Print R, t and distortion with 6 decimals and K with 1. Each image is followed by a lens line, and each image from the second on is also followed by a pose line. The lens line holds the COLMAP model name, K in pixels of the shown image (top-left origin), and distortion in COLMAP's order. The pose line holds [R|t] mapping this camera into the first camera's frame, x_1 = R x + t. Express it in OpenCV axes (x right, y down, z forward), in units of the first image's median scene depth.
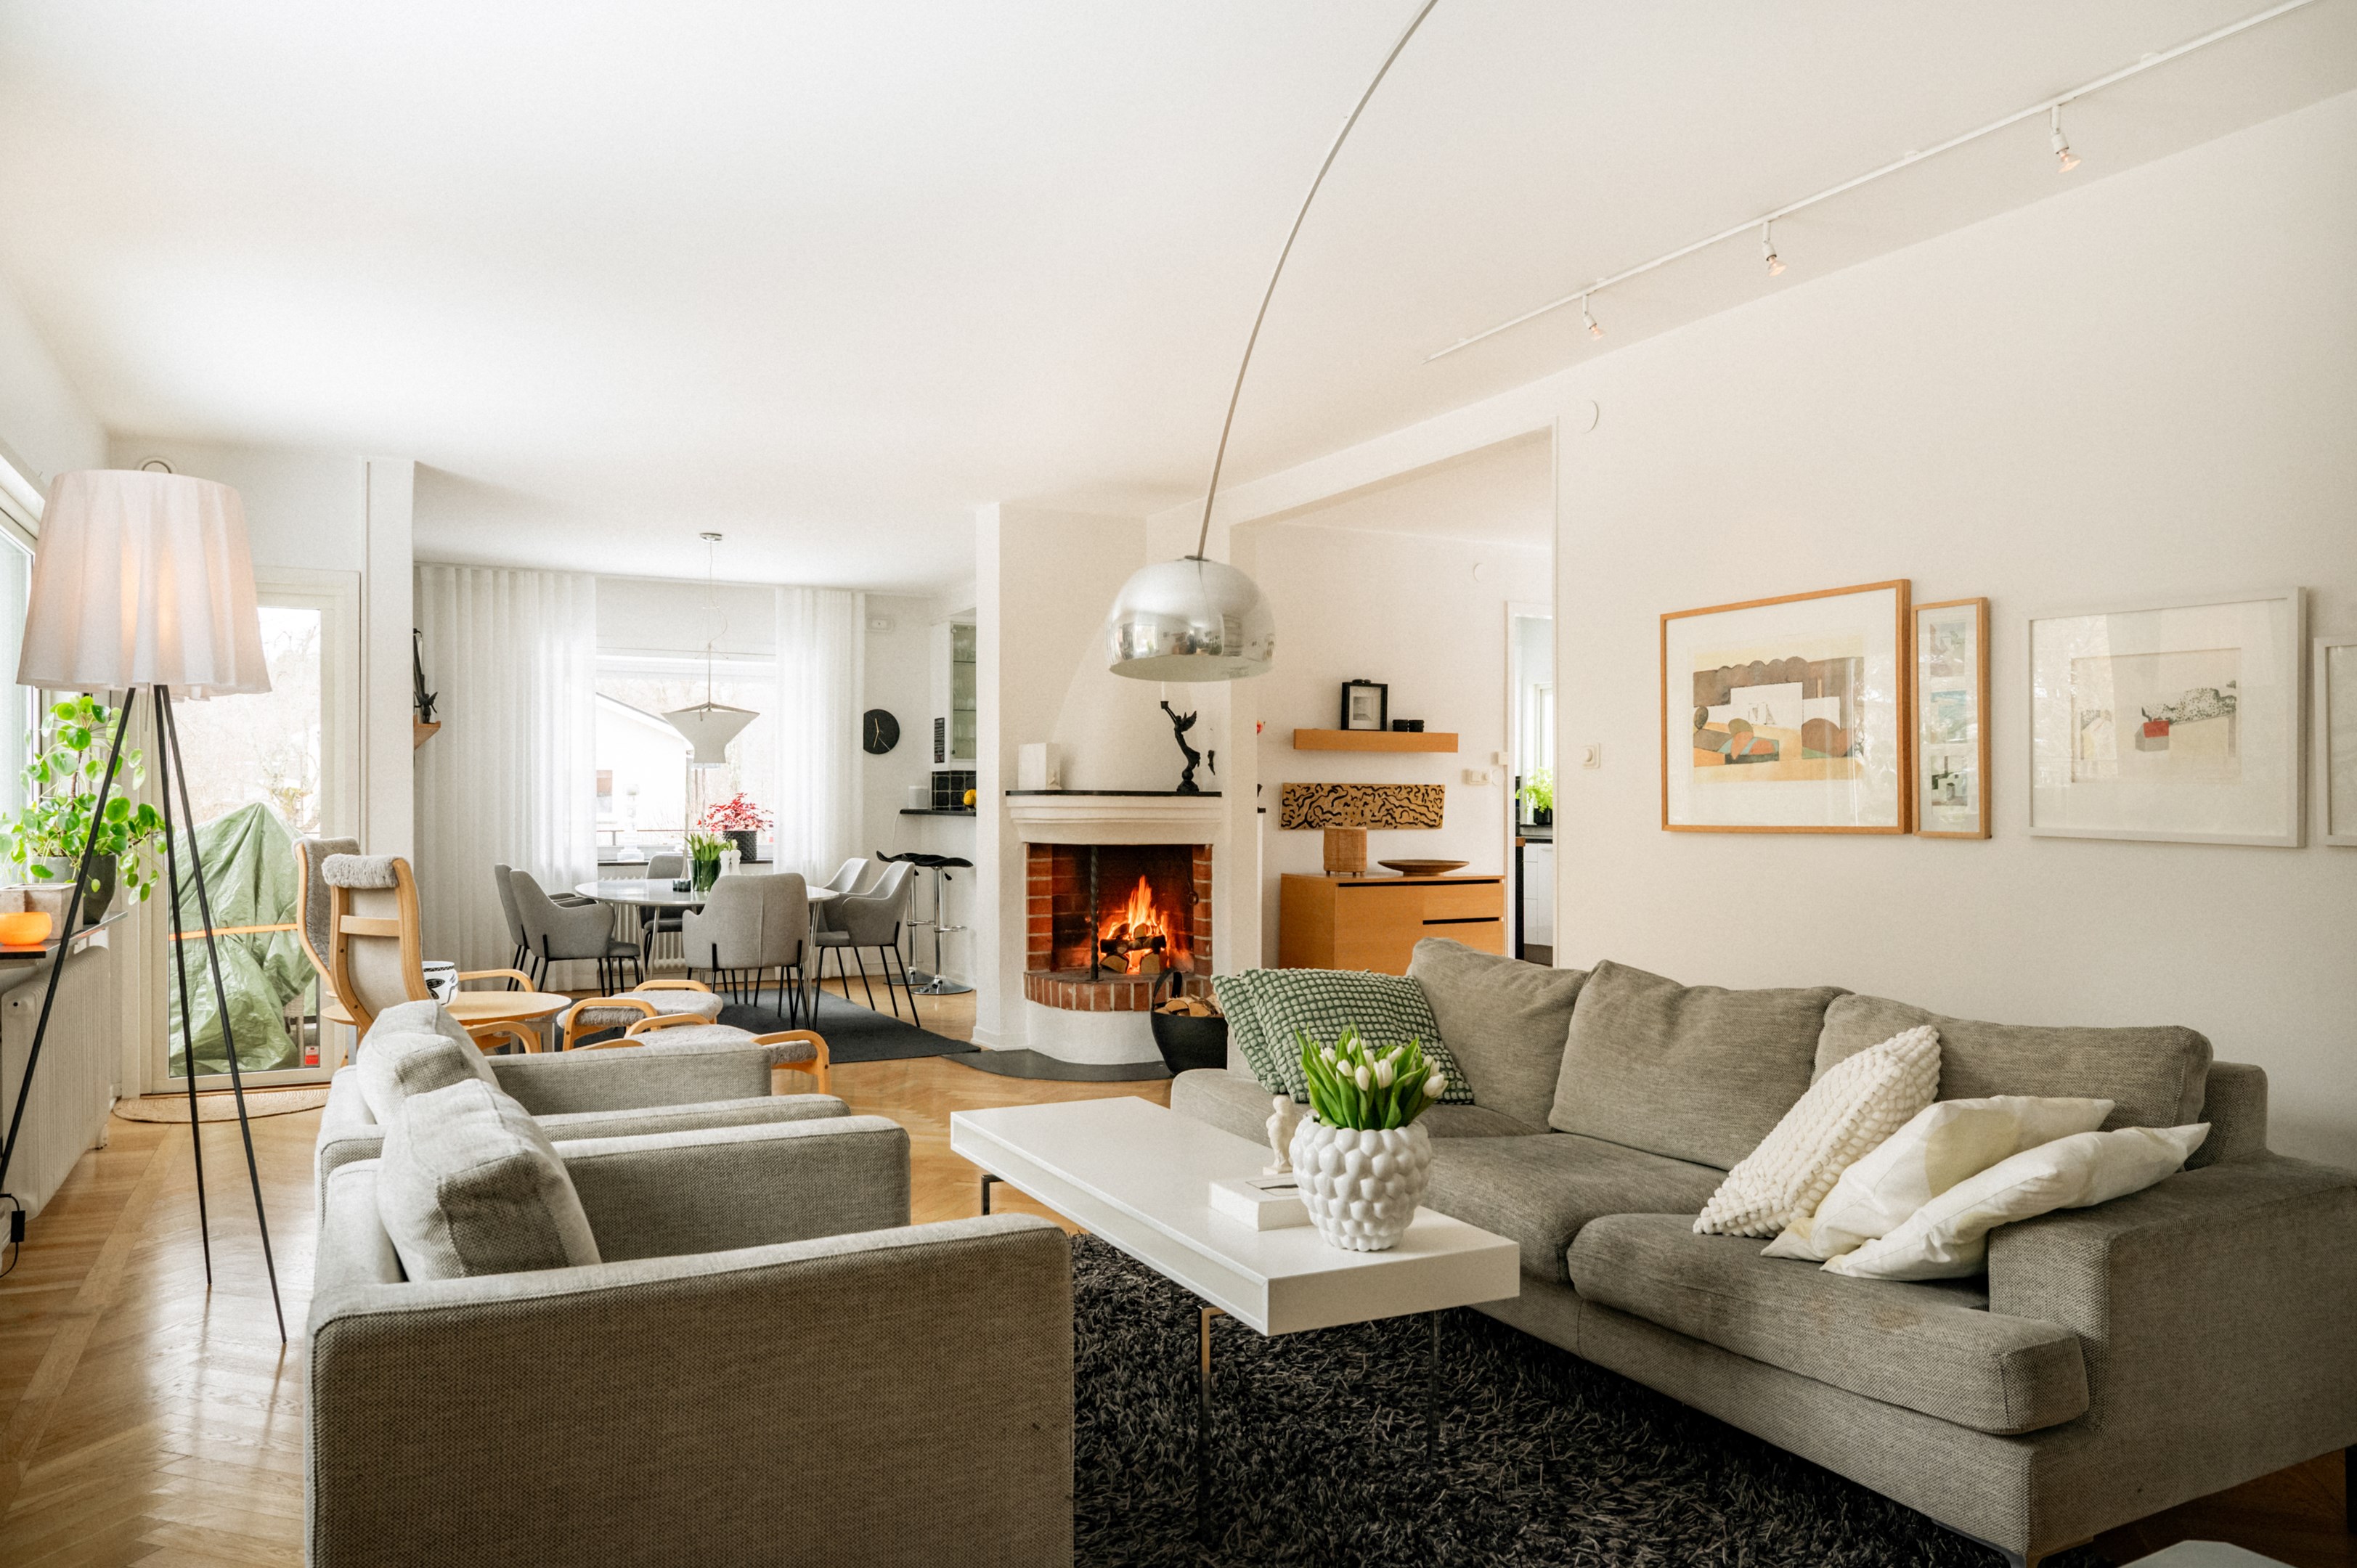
lens RADIAL K [[1608.6, 0, 1179.0], [0, 1608.6, 795.7], [0, 0, 1]] dist [-0.004192, 0.002865]
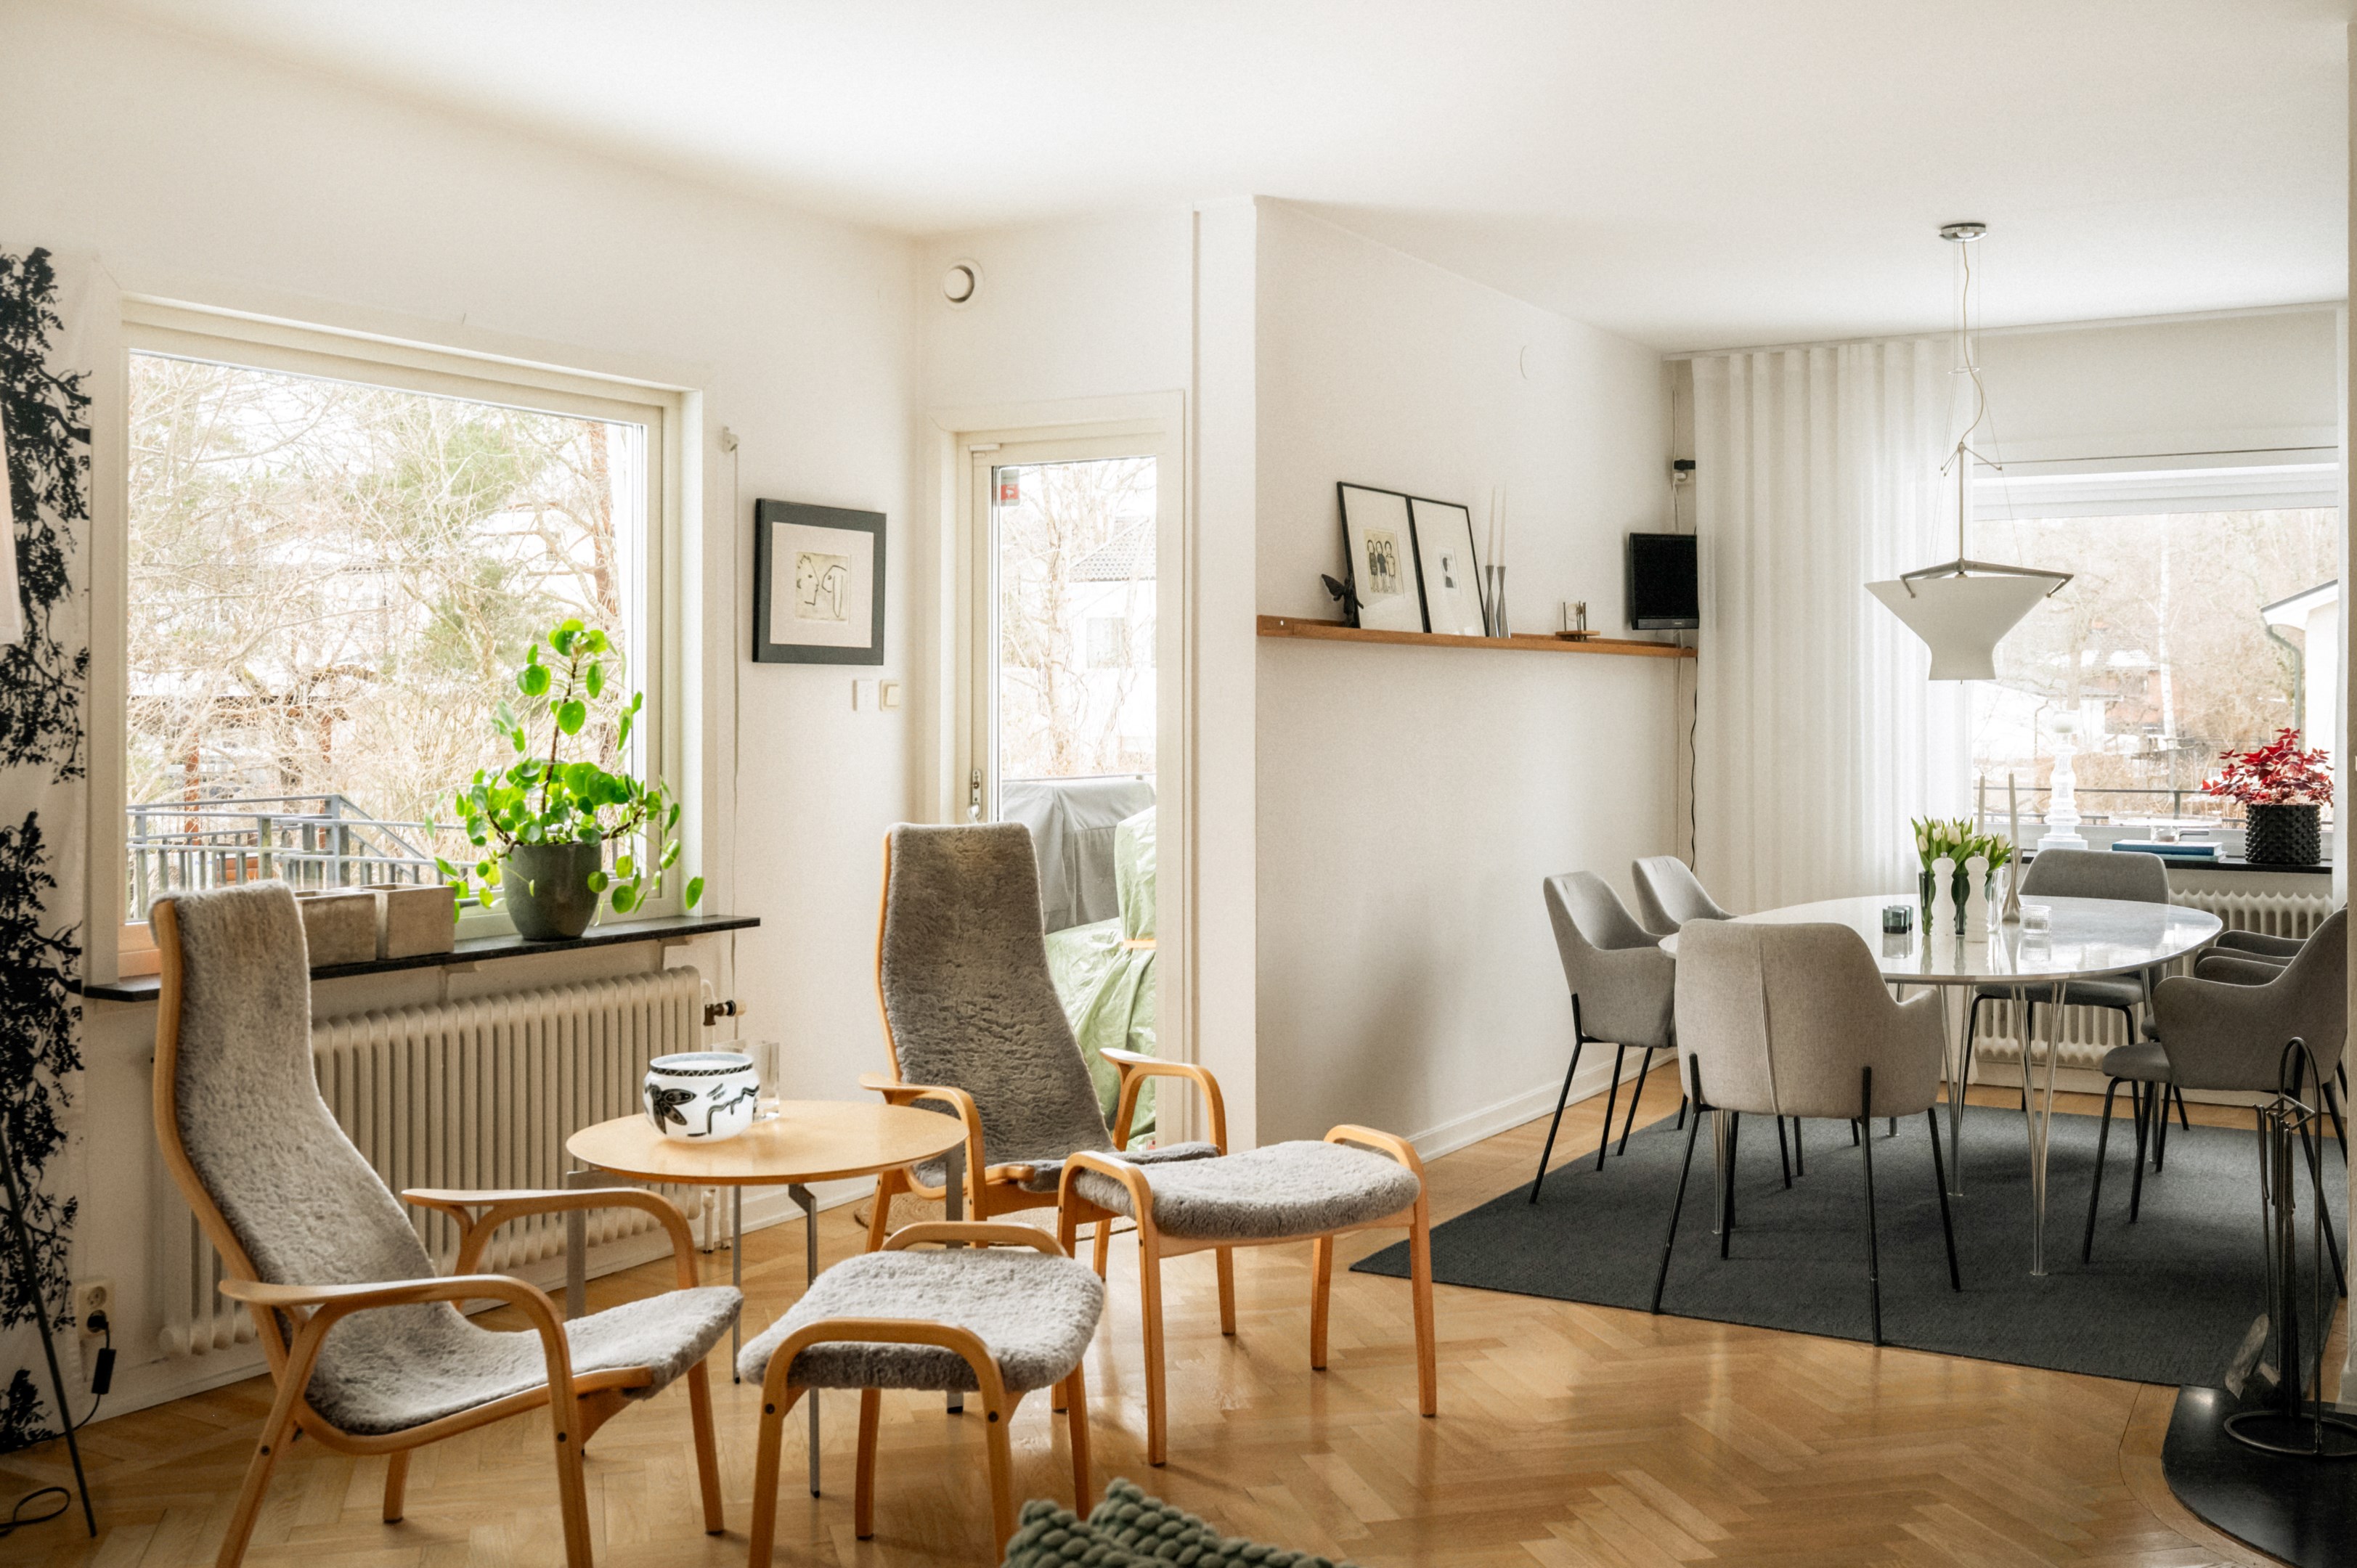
lens RADIAL K [[2328.5, 0, 1131.7], [0, 2328.5, 700.9], [0, 0, 1]] dist [0.012872, 0.005474]
pose [[0.528609, -0.001053, -0.848865, 0.243099], [0.002078, 0.999998, 0.000054, -0.018520], [0.848863, -0.001792, 0.528610, 0.501194]]
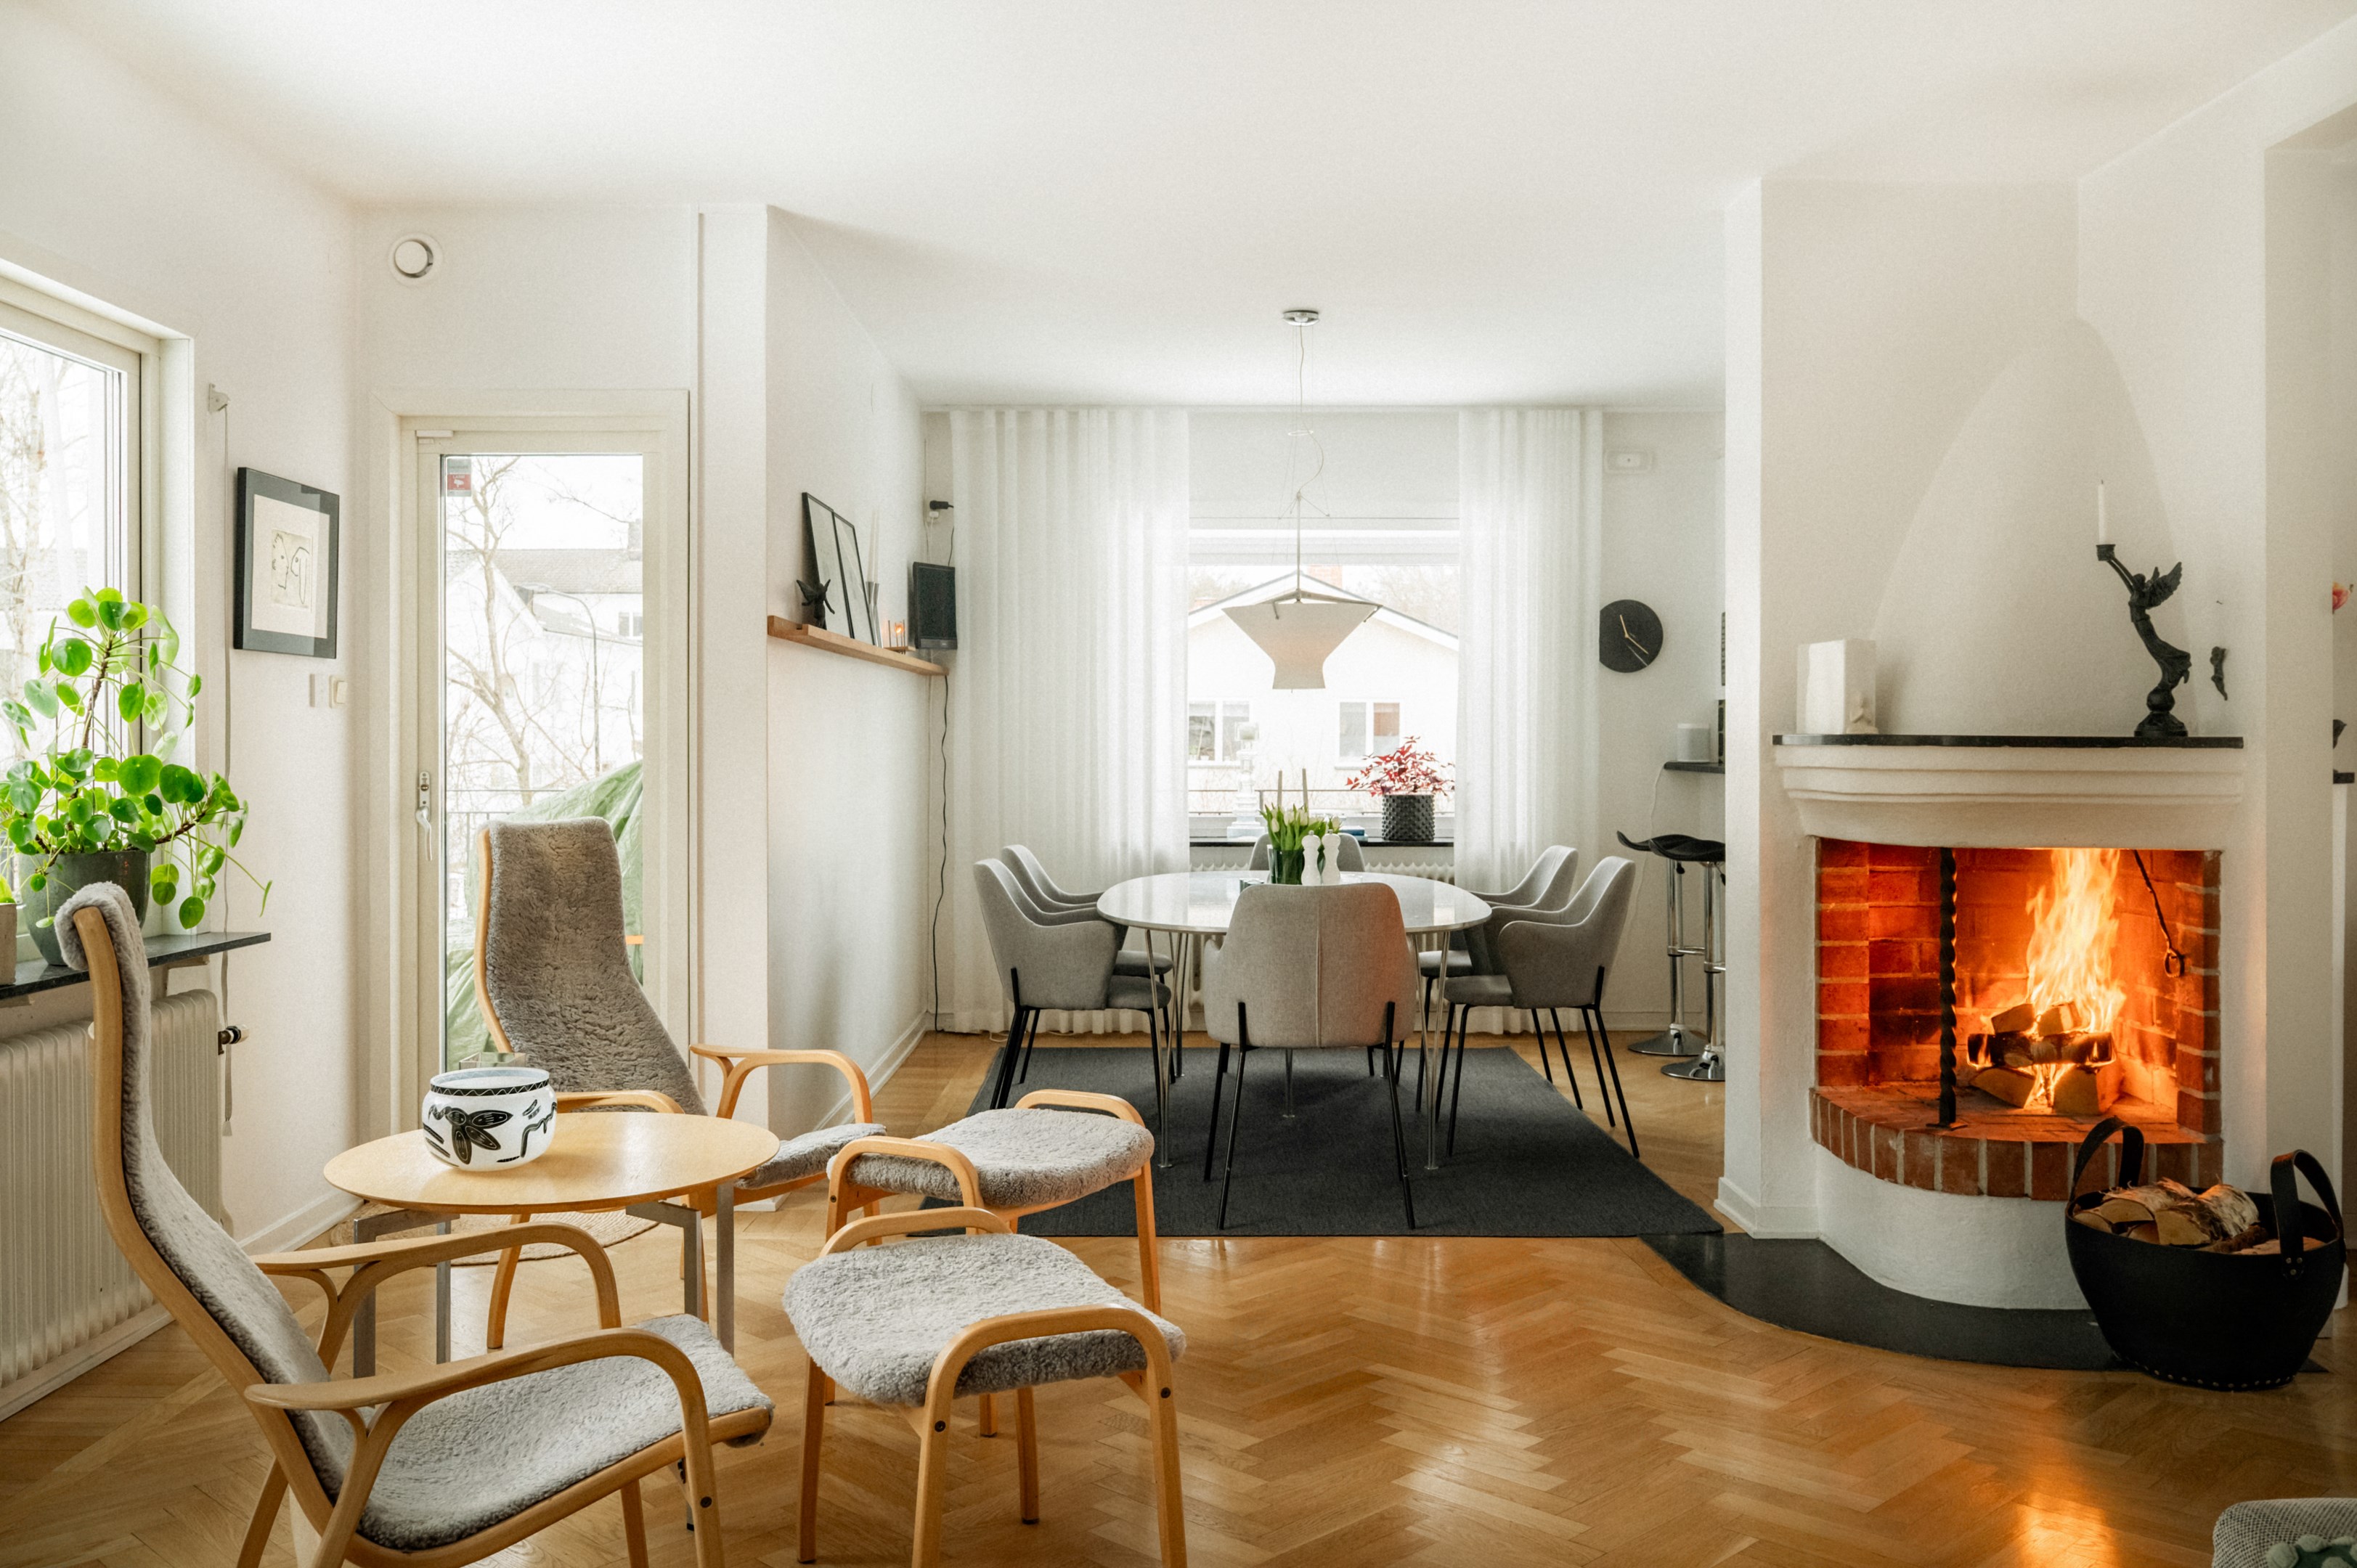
lens RADIAL K [[2026.5, 0, 1181.3], [0, 2026.5, 756.0], [0, 0, 1]] dist [0.000080, 0.002426]
pose [[0.892052, 0.003025, -0.451922, 0.019169], [0.001990, 0.999942, 0.010621, -0.004111], [0.451928, -0.010374, 0.891994, 0.377242]]
